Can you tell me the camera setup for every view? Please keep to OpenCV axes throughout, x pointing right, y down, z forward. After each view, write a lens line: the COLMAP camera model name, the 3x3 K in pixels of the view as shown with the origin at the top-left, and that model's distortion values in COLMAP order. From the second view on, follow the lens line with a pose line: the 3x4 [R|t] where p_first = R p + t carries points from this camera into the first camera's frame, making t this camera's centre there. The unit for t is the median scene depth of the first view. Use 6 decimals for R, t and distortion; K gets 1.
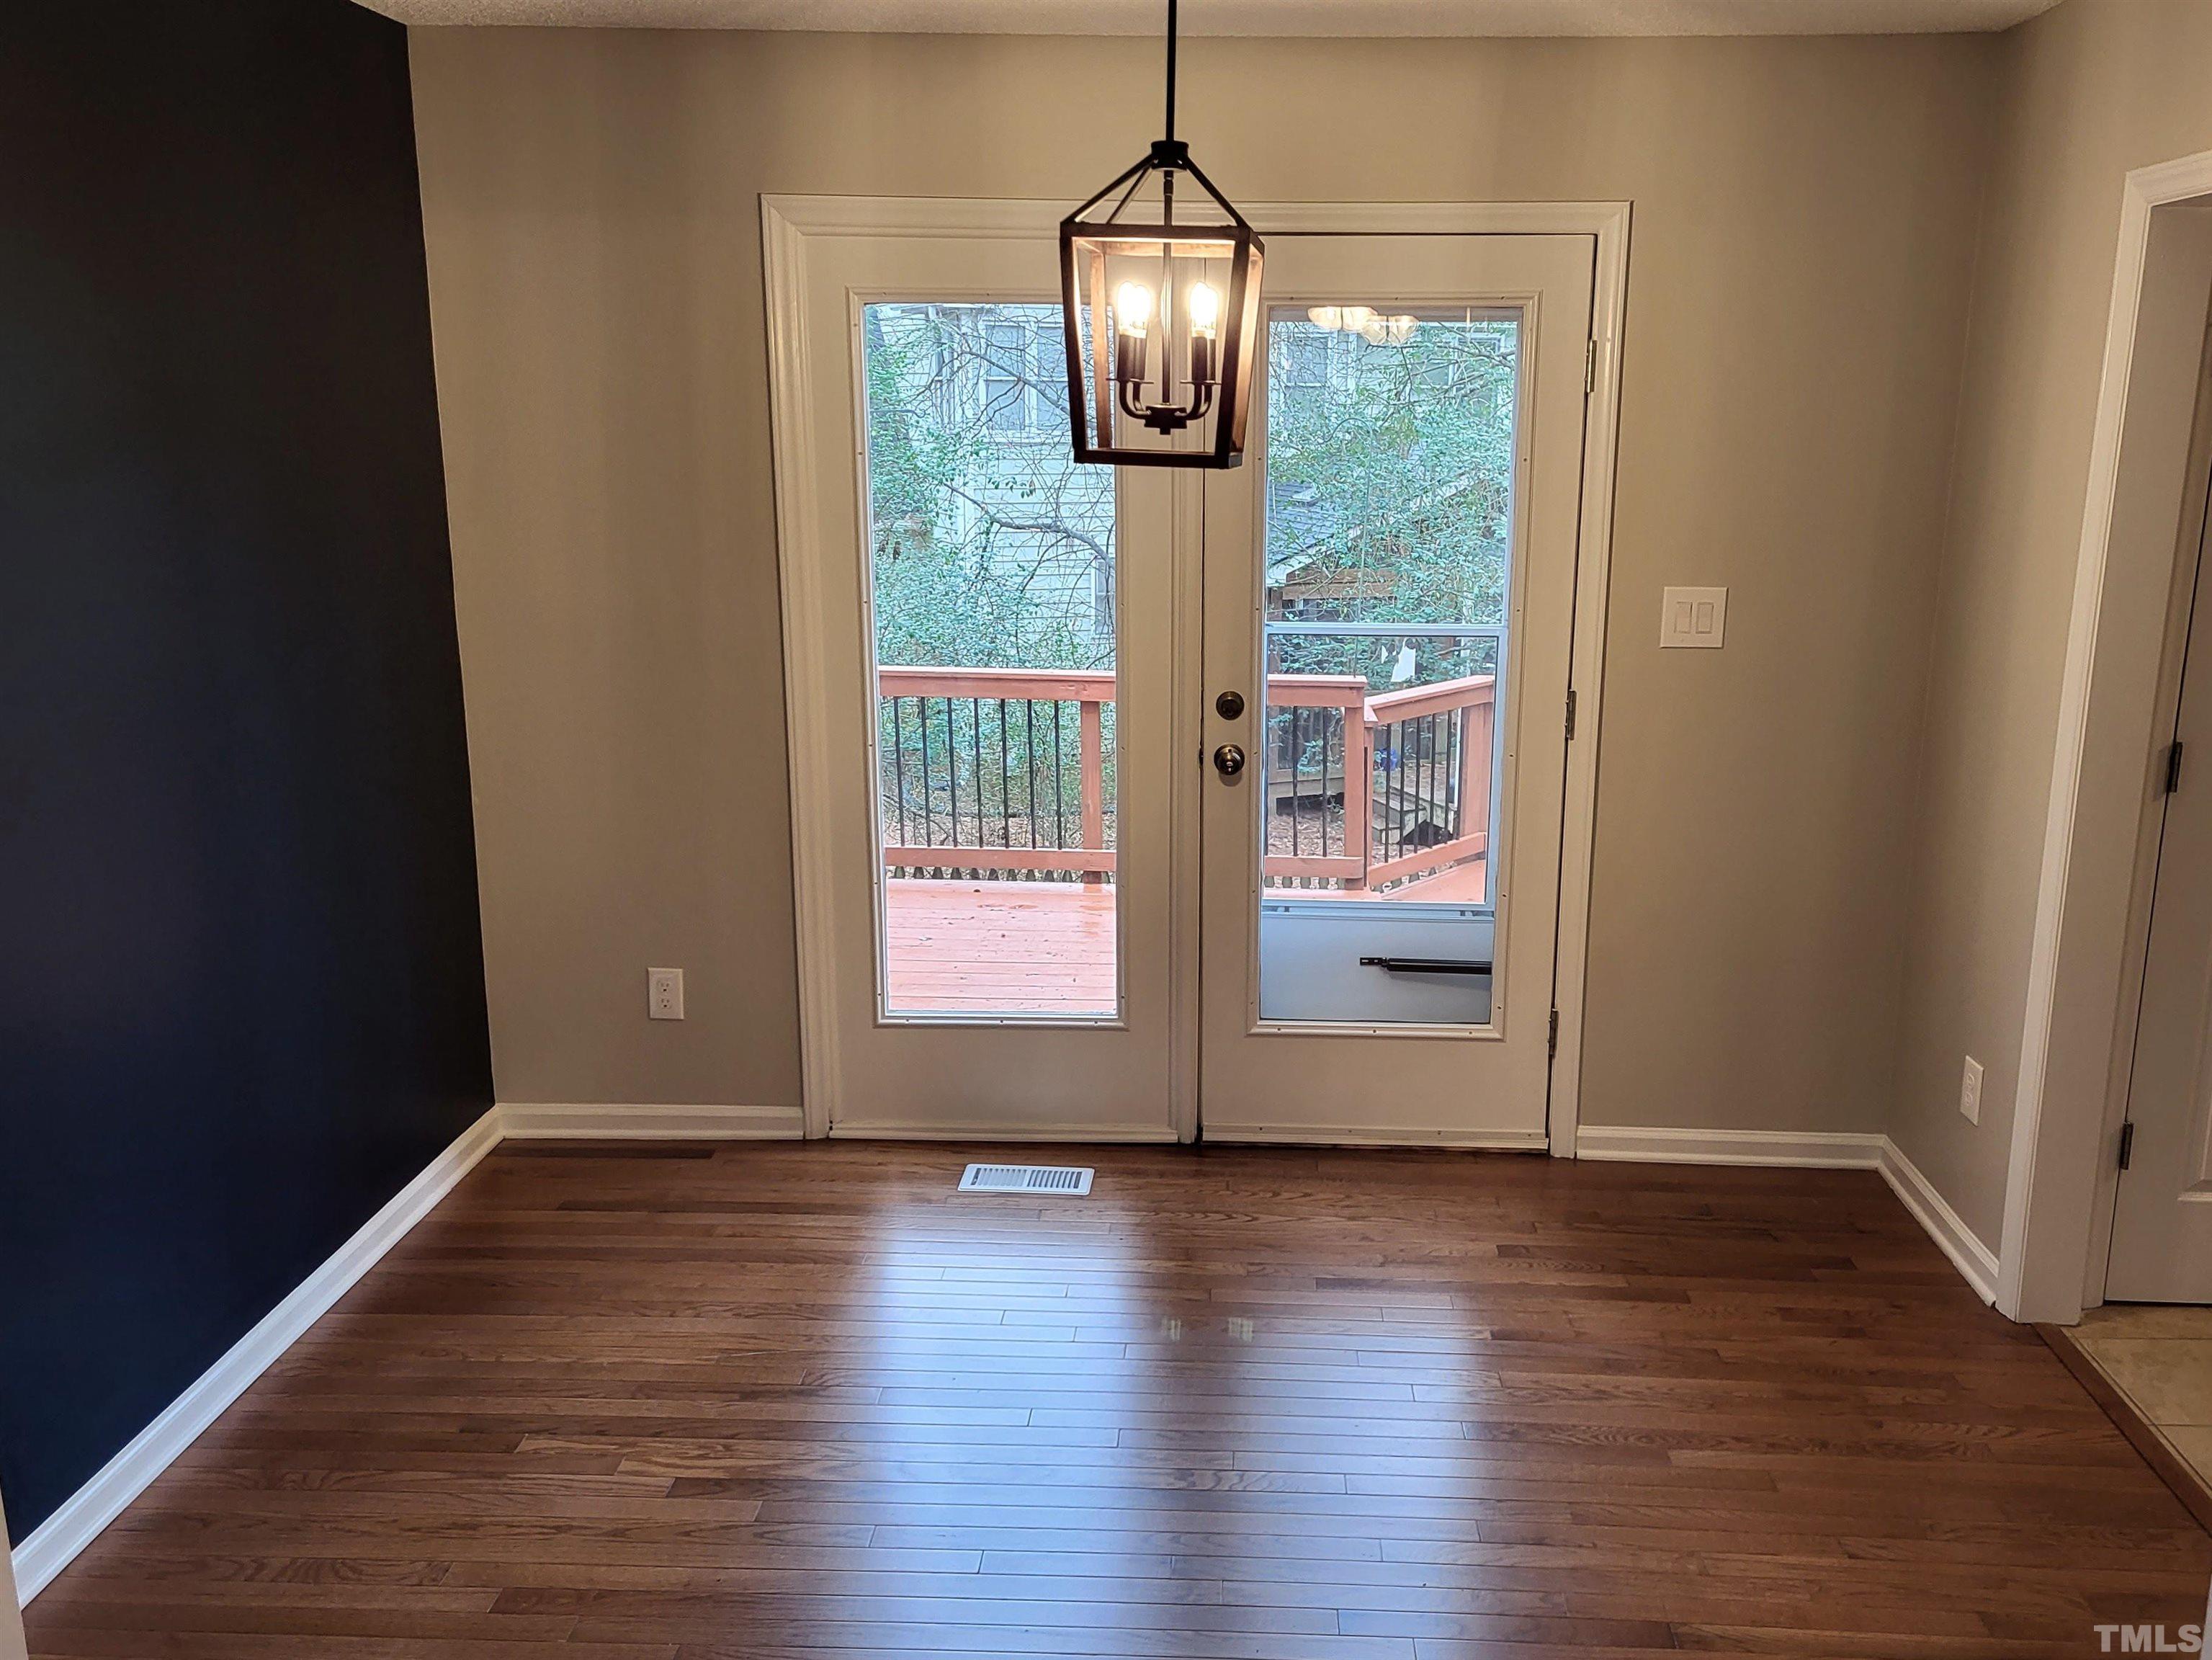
lens RADIAL K [[1814.1, 0, 1106.0], [0, 1814.1, 830.0], [0, 0, 1]] dist [0.005835, 0.011450]
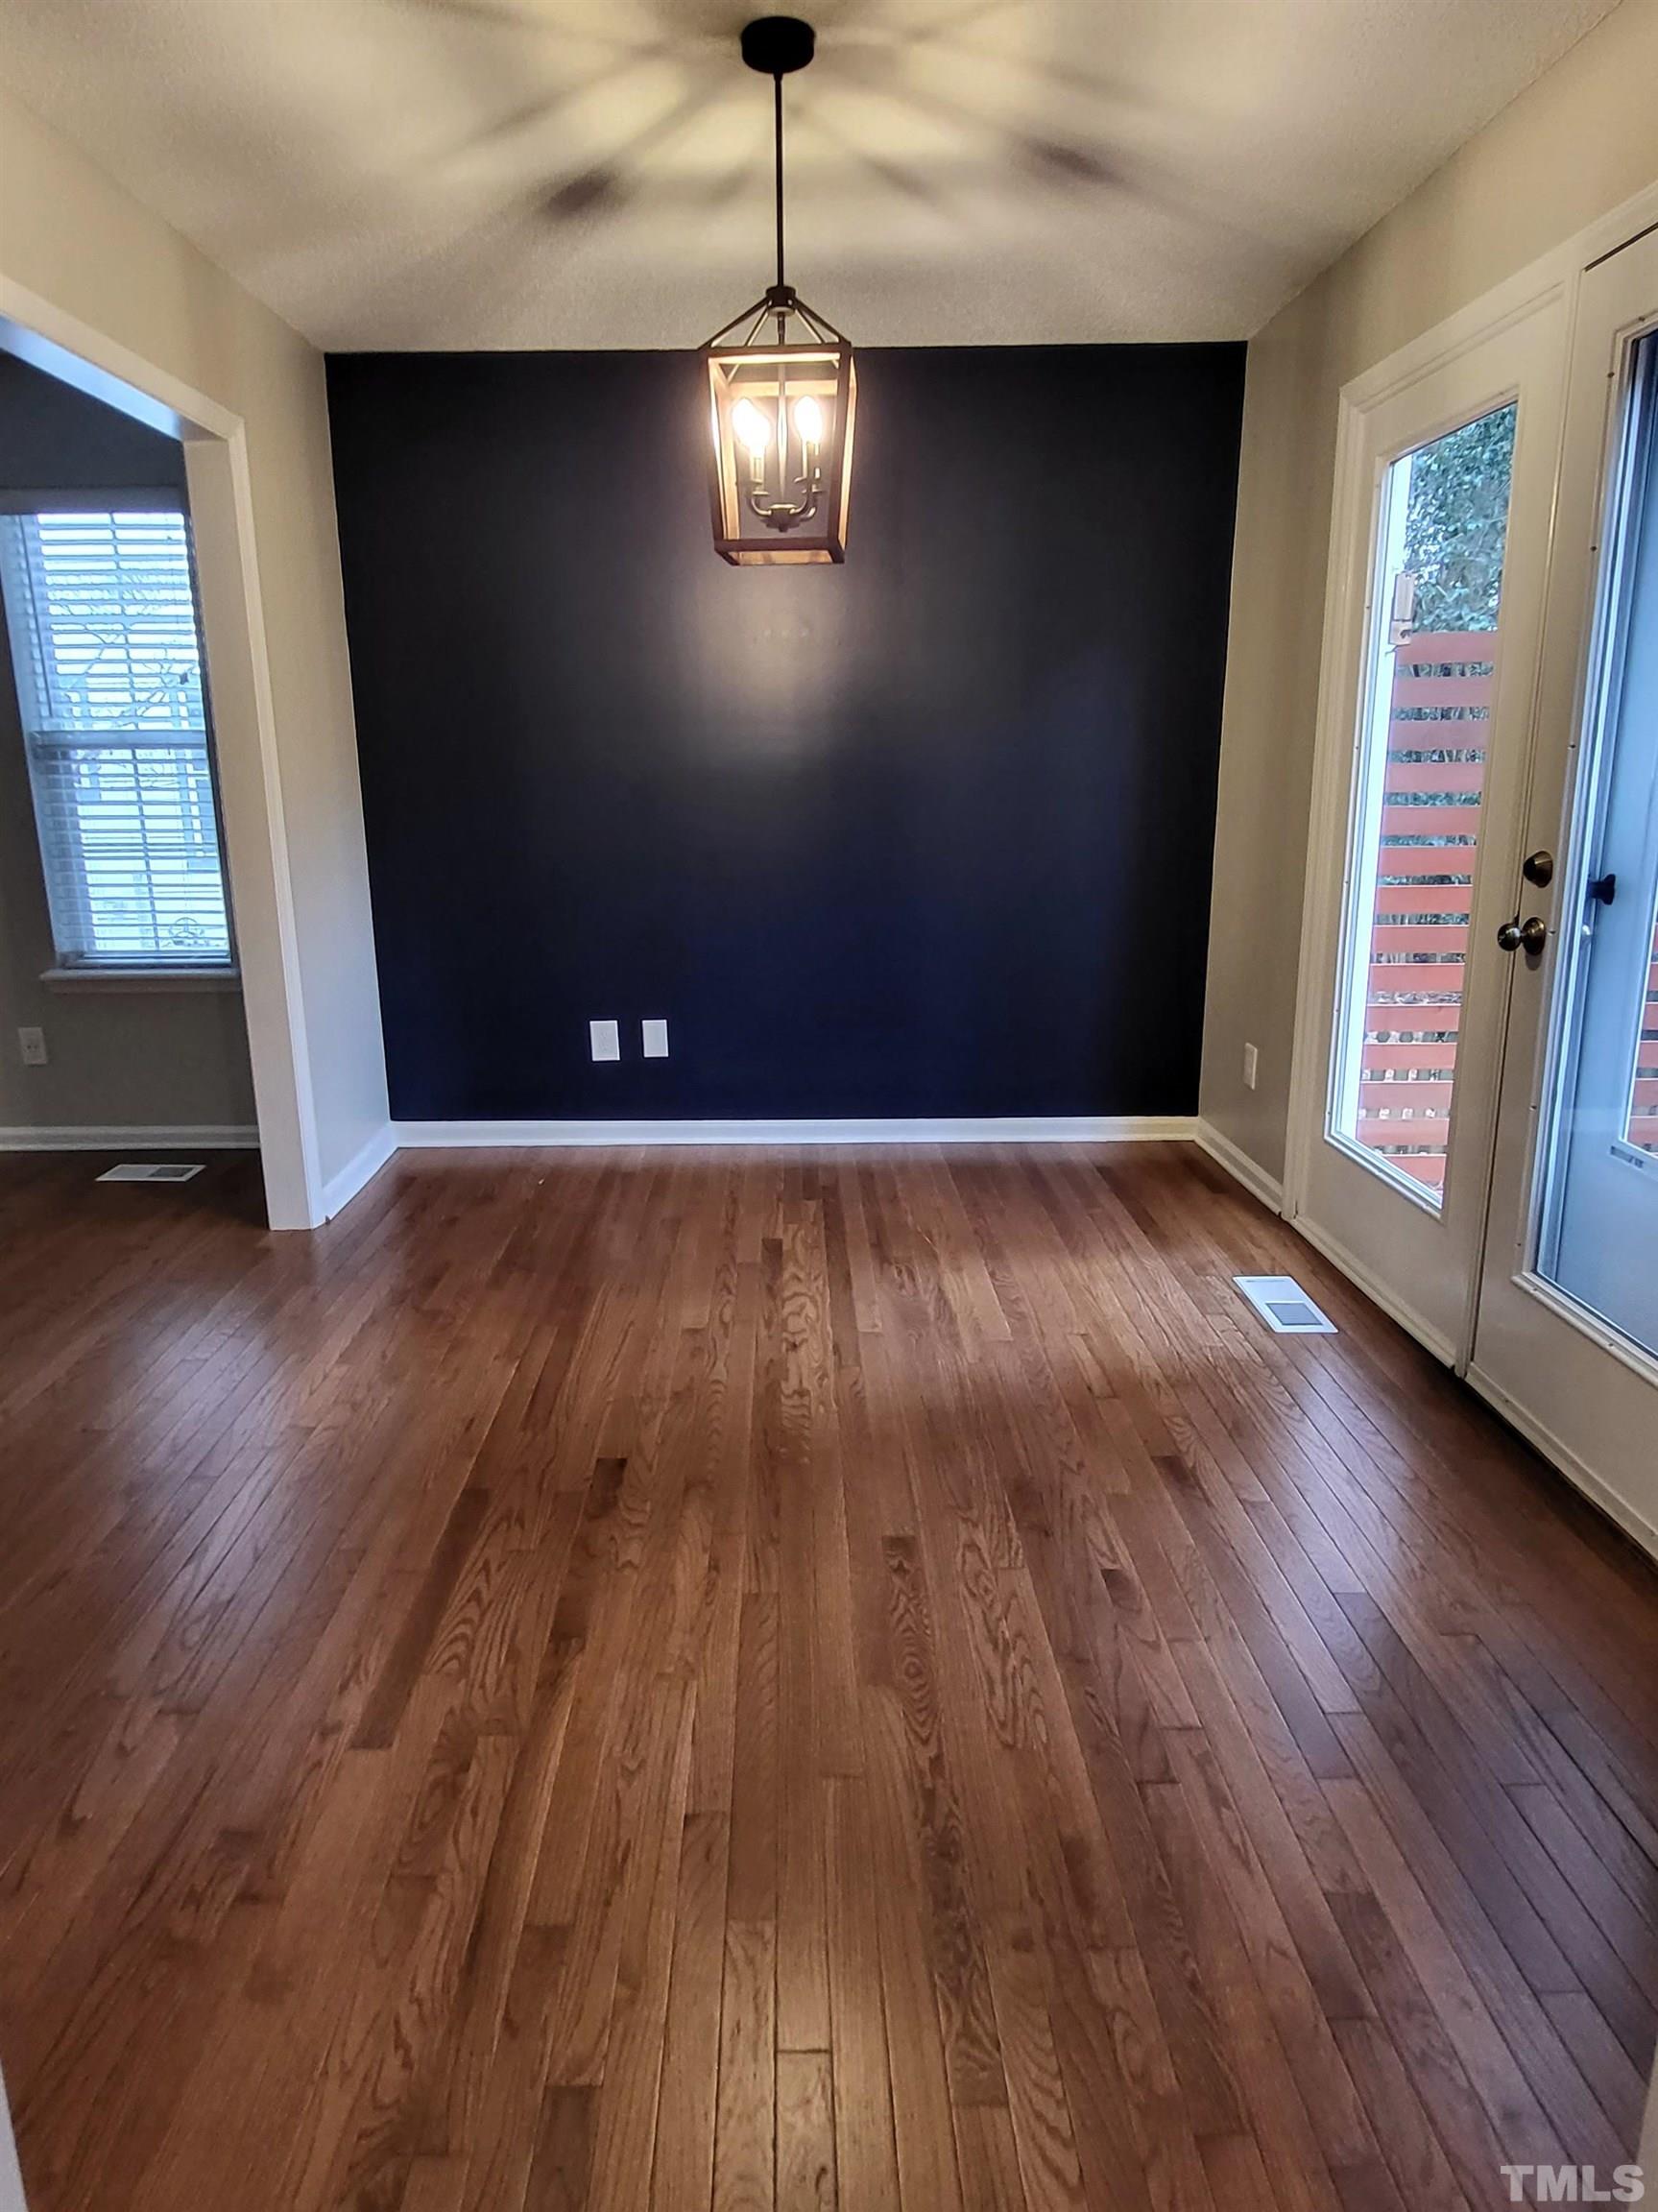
lens RADIAL K [[1238.6, 0, 825.0], [0, 1238.6, 1036.7], [0, 0, 1]] dist [-0.005463, -0.001908]
pose [[0.064393, 0.216067, -0.974253, 0.604683], [-0.214527, 0.956451, 0.197940, -0.038170], [0.974593, 0.196258, 0.107941, 0.644531]]
